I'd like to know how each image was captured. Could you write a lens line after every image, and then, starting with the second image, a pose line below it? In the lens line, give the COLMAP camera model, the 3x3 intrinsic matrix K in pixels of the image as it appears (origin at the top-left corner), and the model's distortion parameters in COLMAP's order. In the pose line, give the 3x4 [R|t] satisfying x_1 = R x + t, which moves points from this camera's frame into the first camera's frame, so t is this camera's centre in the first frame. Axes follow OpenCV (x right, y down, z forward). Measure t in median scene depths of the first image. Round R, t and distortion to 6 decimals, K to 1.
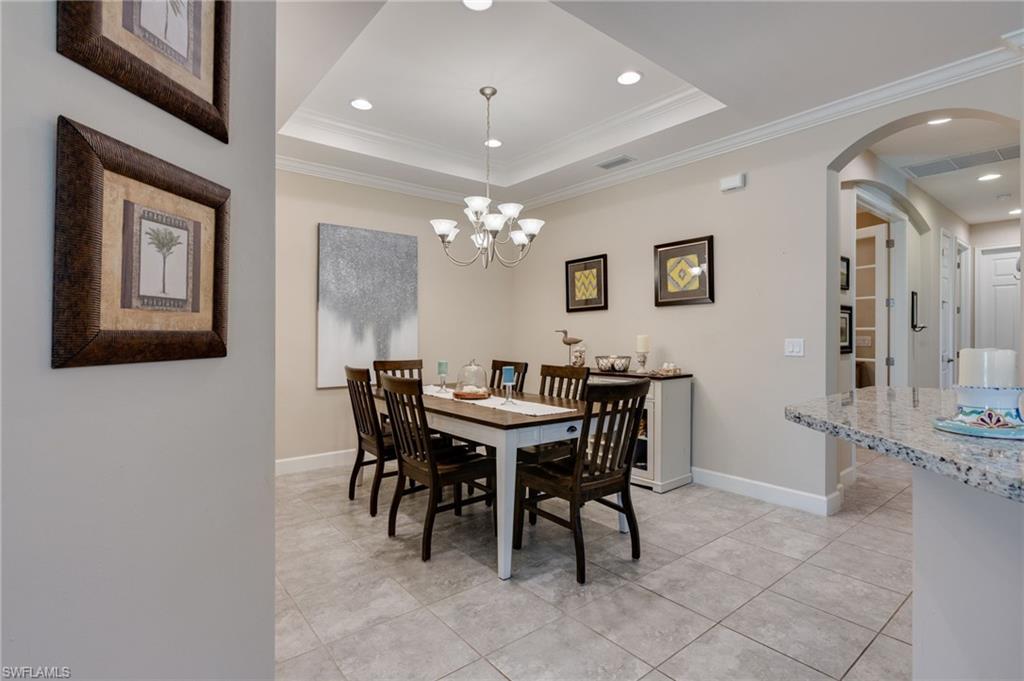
lens RADIAL K [[494.4, 0, 512.1], [0, 494.4, 331.4], [0, 0, 1]] dist [0.000996, -0.000268]
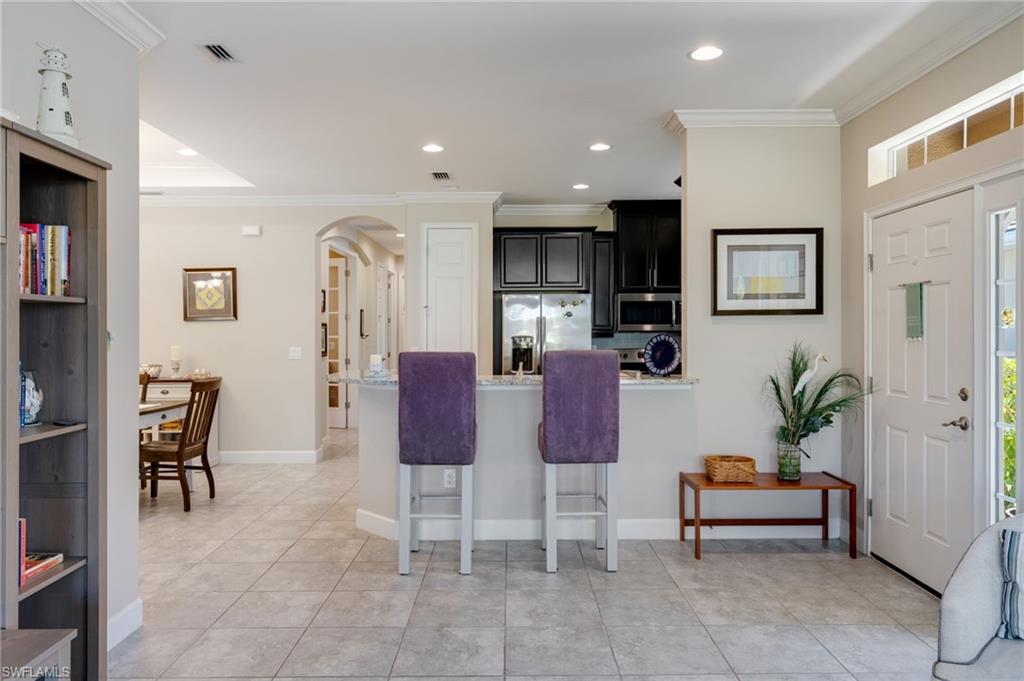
lens RADIAL K [[671.1, 0, 512.0], [0, 671.1, 340.5], [0, 0, 1]] dist [0.002598, -0.000083]
pose [[0.622282, -0.012717, 0.782690, -0.502186], [0.000738, 0.999877, 0.015658, -0.030659], [-0.782793, -0.009166, 0.622214, -0.630652]]
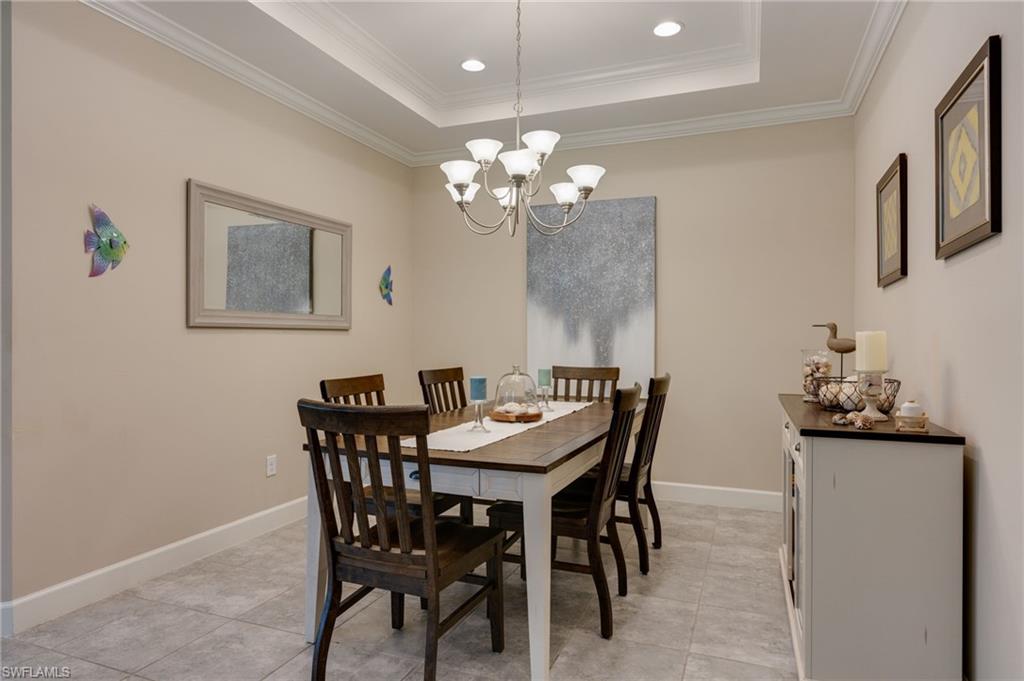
lens RADIAL K [[609.2, 0, 512.0], [0, 609.2, 340.5], [0, 0, 1]] dist [-0.000825, -0.000242]
pose [[0.492220, 0.005501, -0.870453, 0.584760], [-0.000539, 0.999982, 0.006015, 0.013598], [0.870471, -0.002492, 0.492214, 0.486831]]
